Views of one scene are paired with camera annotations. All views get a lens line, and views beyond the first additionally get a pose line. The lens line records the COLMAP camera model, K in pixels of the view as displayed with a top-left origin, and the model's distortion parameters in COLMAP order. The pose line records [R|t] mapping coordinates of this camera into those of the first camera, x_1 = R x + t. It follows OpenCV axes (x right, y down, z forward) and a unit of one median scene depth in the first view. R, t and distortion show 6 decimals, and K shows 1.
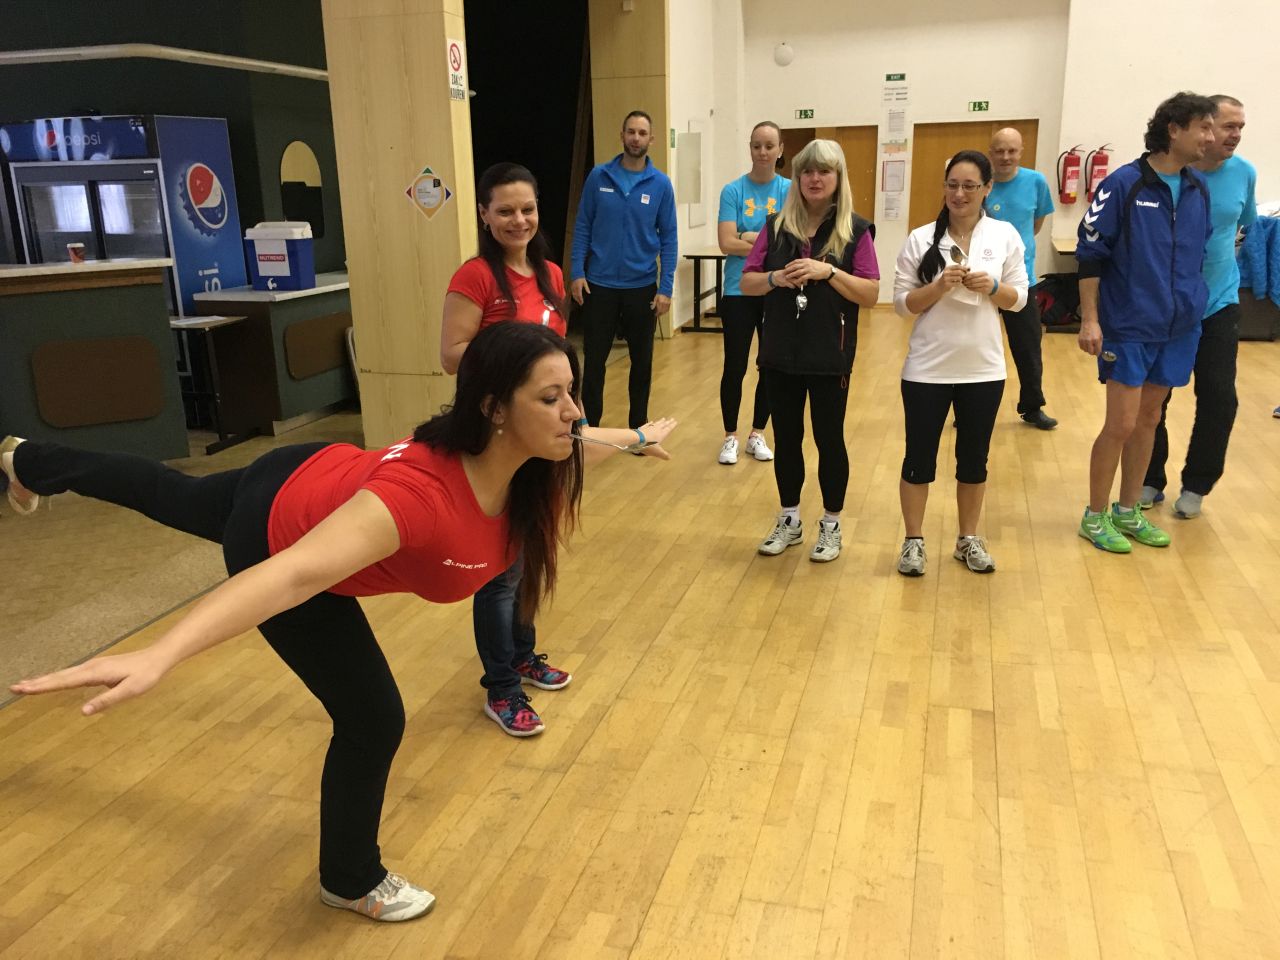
lens RADIAL K [[1082.8, 0, 634.7], [0, 1082.8, 483.4], [0, 0, 1]] dist [0.058746, -0.076578]
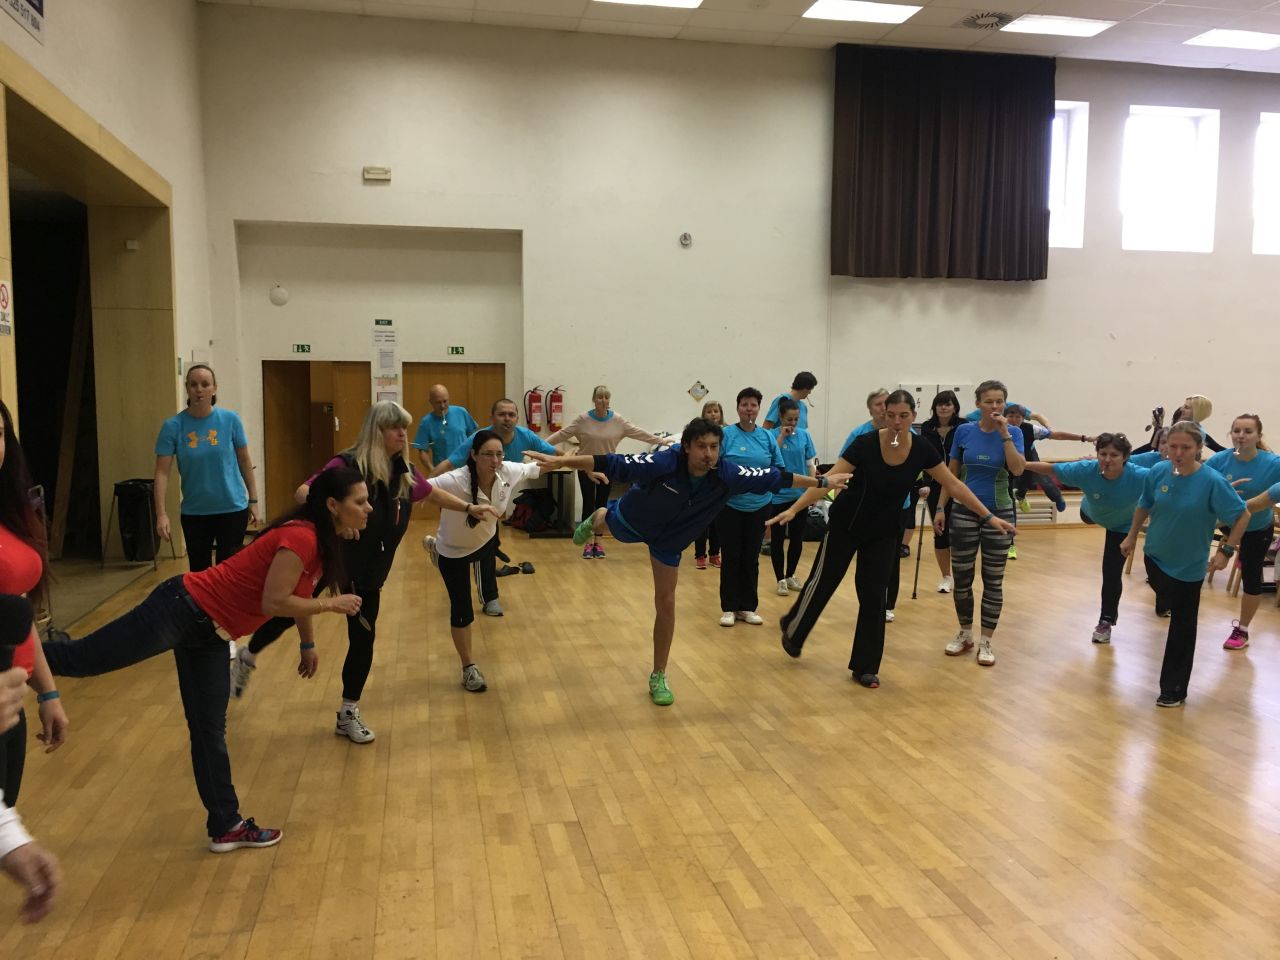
lens RADIAL K [[1082.8, 0, 640.2], [0, 1082.8, 482.0], [0, 0, 1]] dist [0.058746, -0.076578]
pose [[0.881155, -0.013363, 0.472639, -0.221415], [0.104997, 0.980173, -0.168035, 0.036674], [-0.461023, 0.197691, 0.865087, -0.252774]]
